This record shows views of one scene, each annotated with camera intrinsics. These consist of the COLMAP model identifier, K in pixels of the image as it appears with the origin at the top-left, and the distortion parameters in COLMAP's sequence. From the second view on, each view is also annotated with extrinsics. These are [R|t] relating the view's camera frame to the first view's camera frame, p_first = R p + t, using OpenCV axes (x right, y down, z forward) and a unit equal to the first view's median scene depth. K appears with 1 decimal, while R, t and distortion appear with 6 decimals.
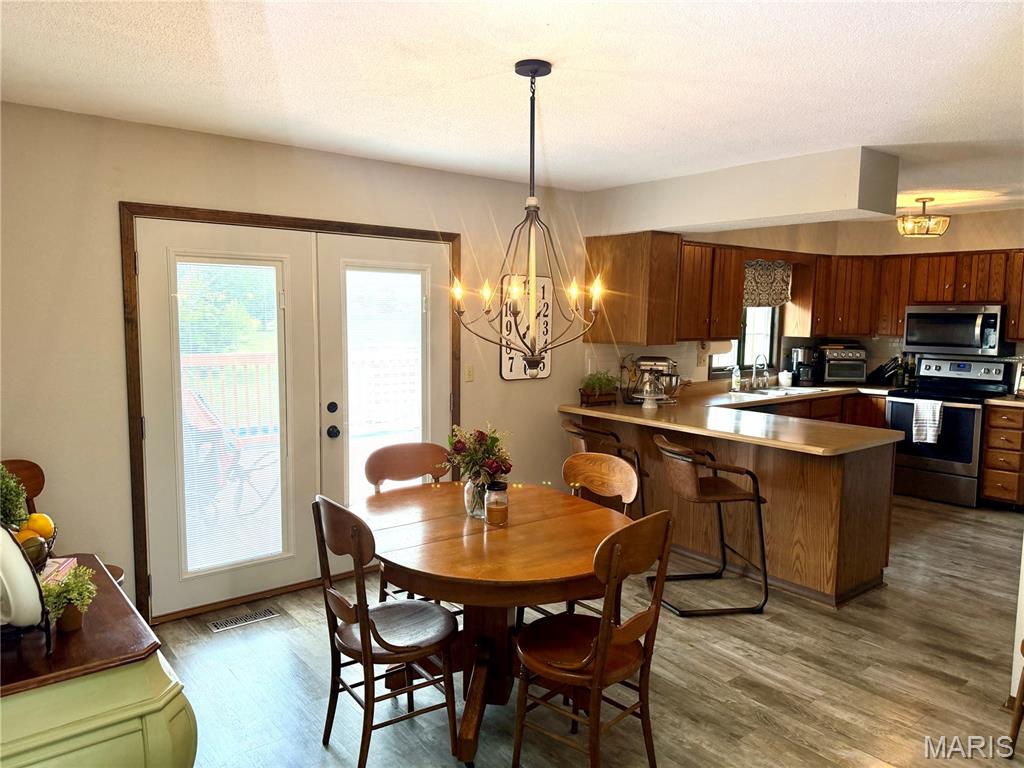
lens RADIAL K [[716.4, 0, 511.2], [0, 716.4, 385.3], [0, 0, 1]] dist [0.034633, -0.051990]
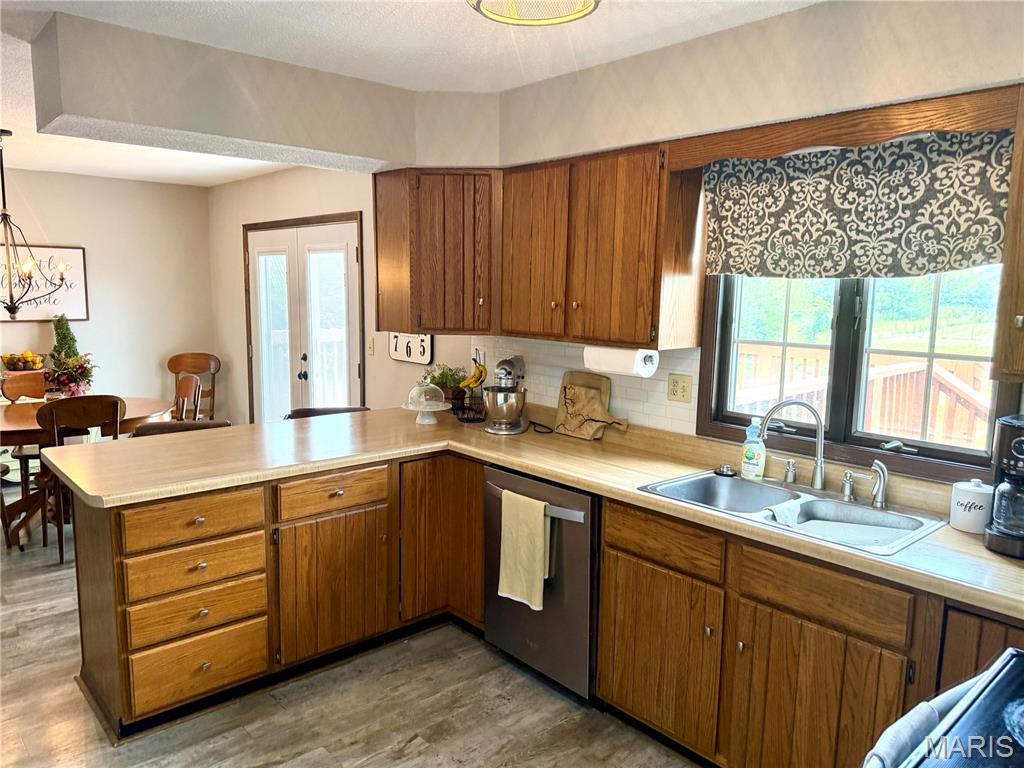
lens RADIAL K [[716.4, 0, 512.0], [0, 716.4, 385.9], [0, 0, 1]] dist [0.034633, -0.051990]
pose [[0.079604, 0.125988, -0.988833, 1.115764], [-0.121396, 0.985822, 0.115832, -0.119500], [0.989407, 0.110820, 0.093770, 1.263539]]
